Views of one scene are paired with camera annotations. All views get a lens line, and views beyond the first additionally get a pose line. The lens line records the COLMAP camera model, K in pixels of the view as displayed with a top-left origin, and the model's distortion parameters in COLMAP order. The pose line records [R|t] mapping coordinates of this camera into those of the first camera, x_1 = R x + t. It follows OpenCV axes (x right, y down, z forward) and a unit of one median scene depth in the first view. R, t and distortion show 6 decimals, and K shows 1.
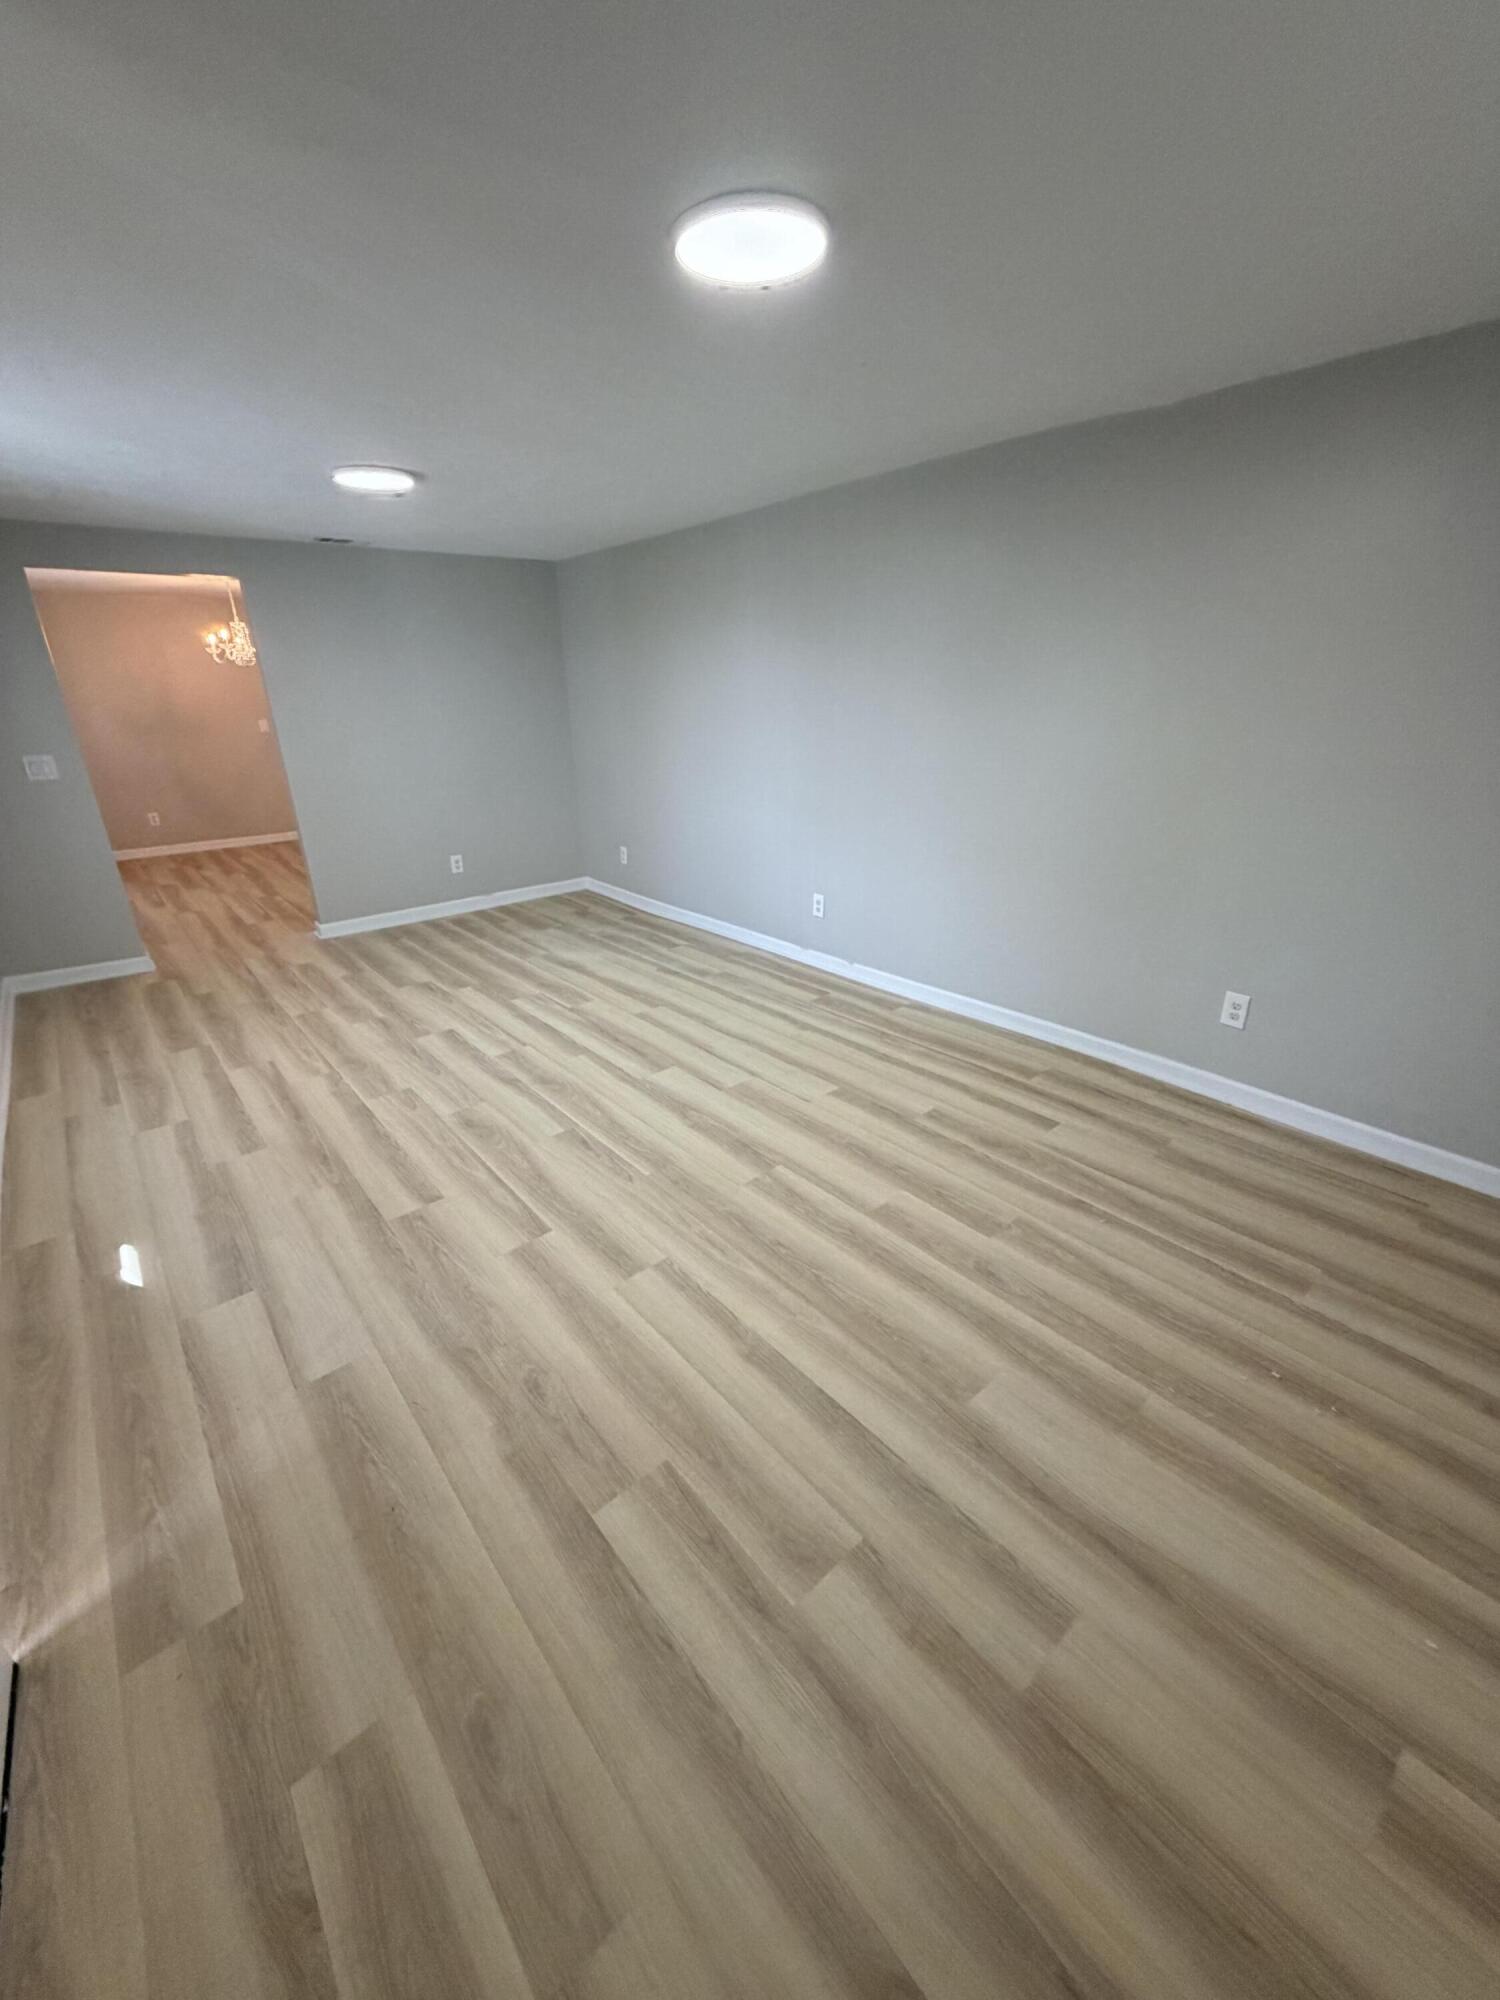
lens RADIAL K [[790.2, 0, 750.0], [0, 790.2, 1000.0], [0, 0, 1]] dist [-0.002170, 0.000204]
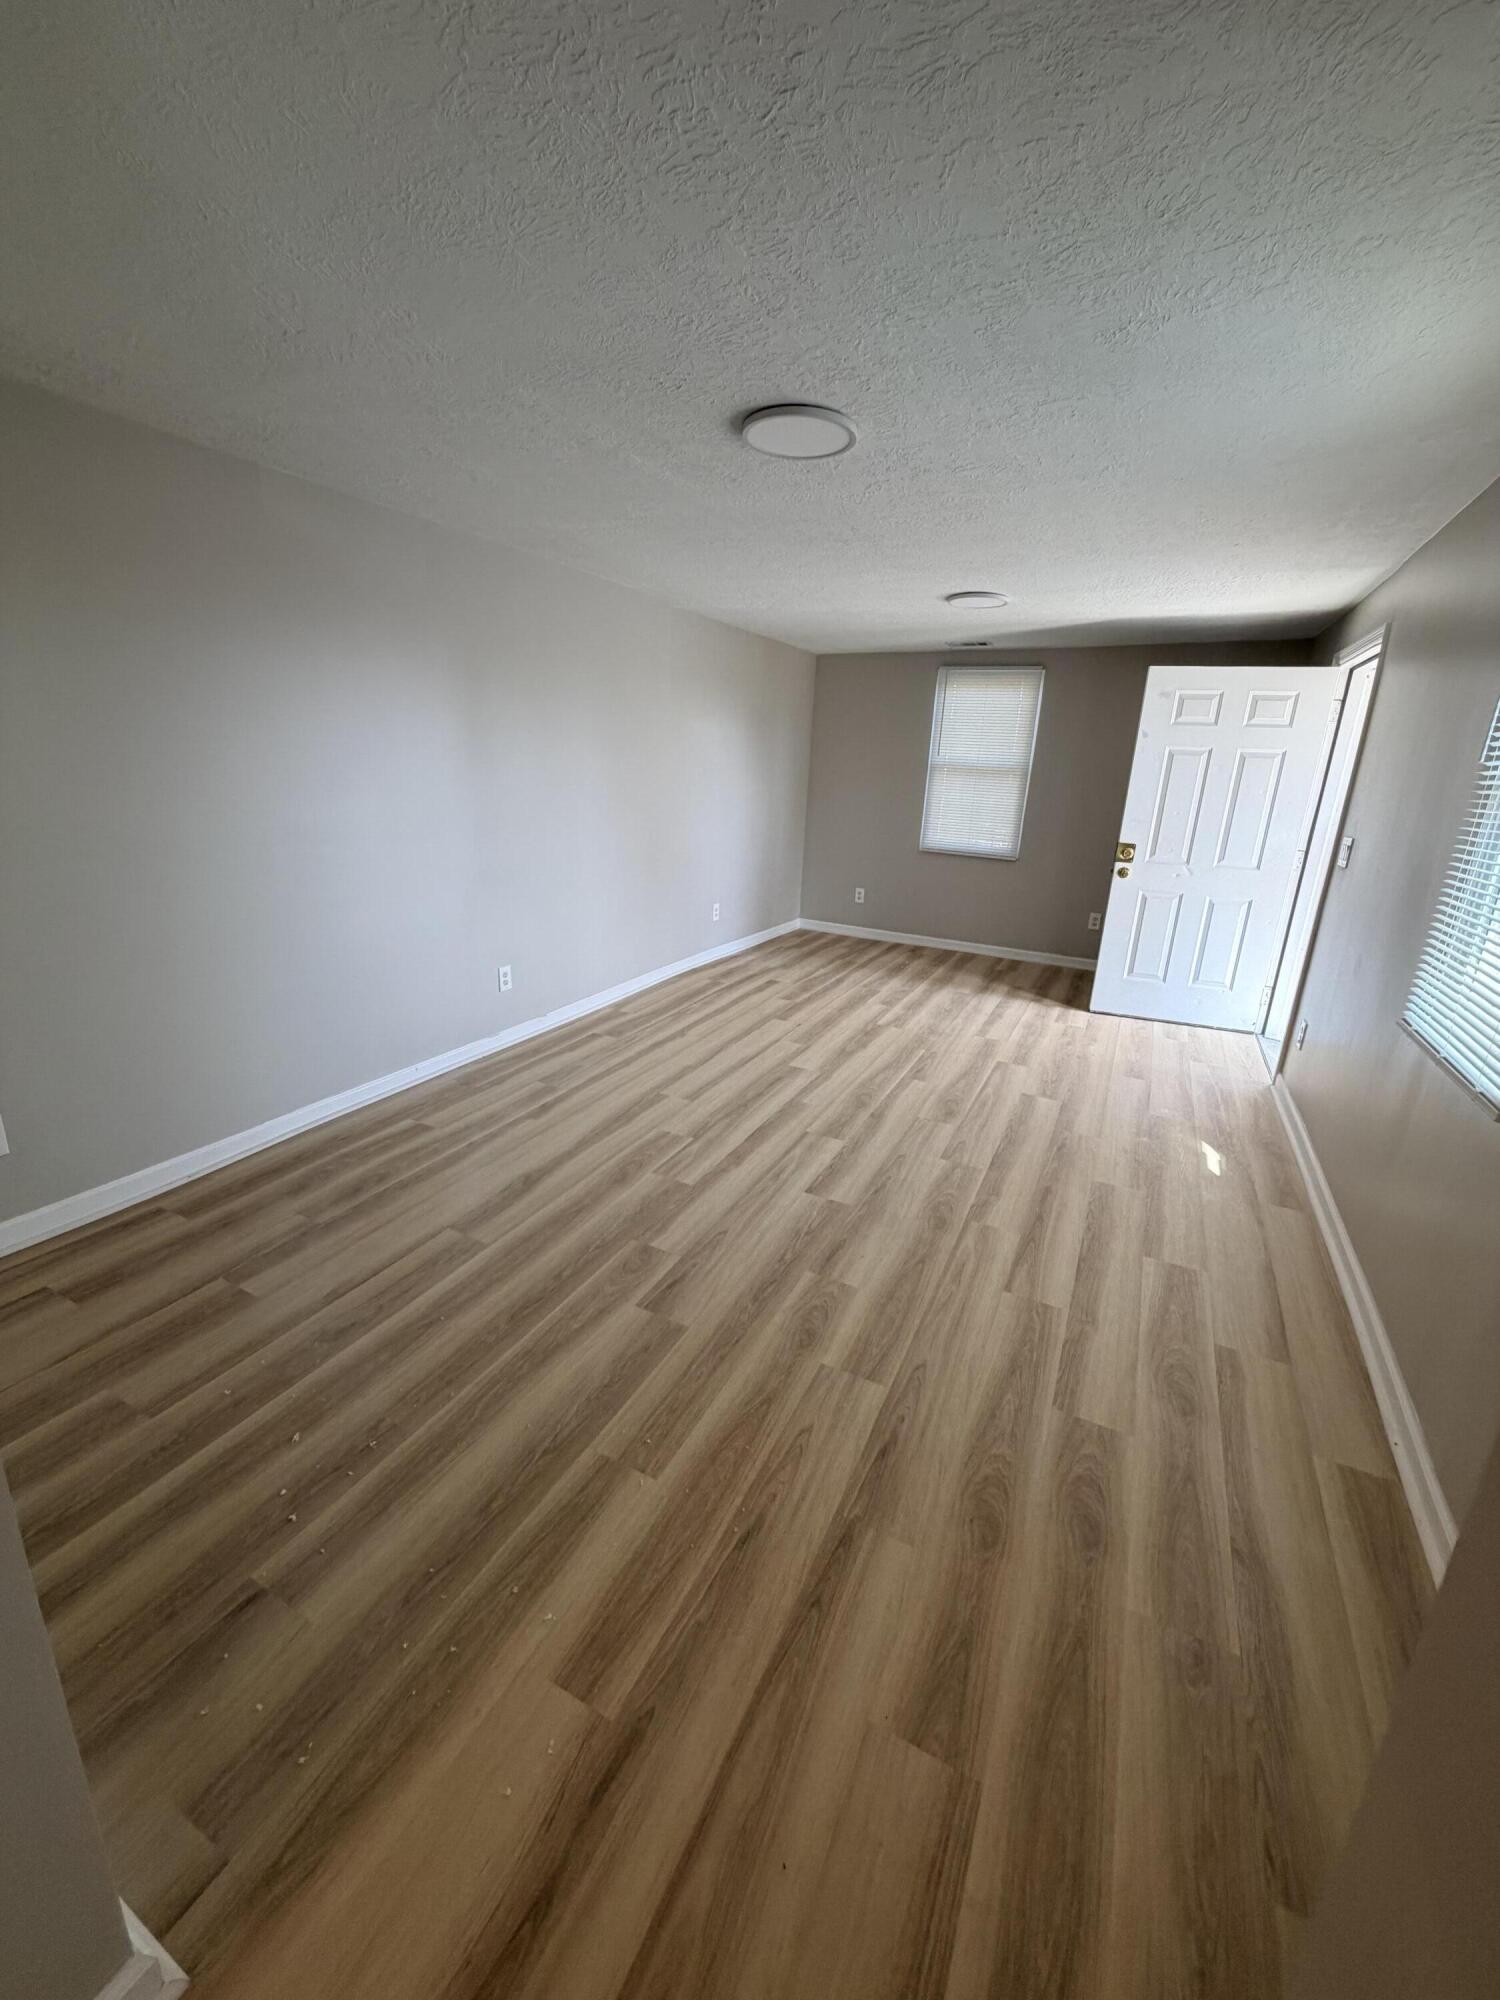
lens RADIAL K [[790.2, 0, 750.0], [0, 790.2, 1000.0], [0, 0, 1]] dist [-0.002170, 0.000204]
pose [[-0.382405, -0.265001, 0.885178, -0.989328], [0.314350, 0.863535, 0.394324, -0.437007], [-0.868879, 0.429047, -0.246917, 1.177261]]
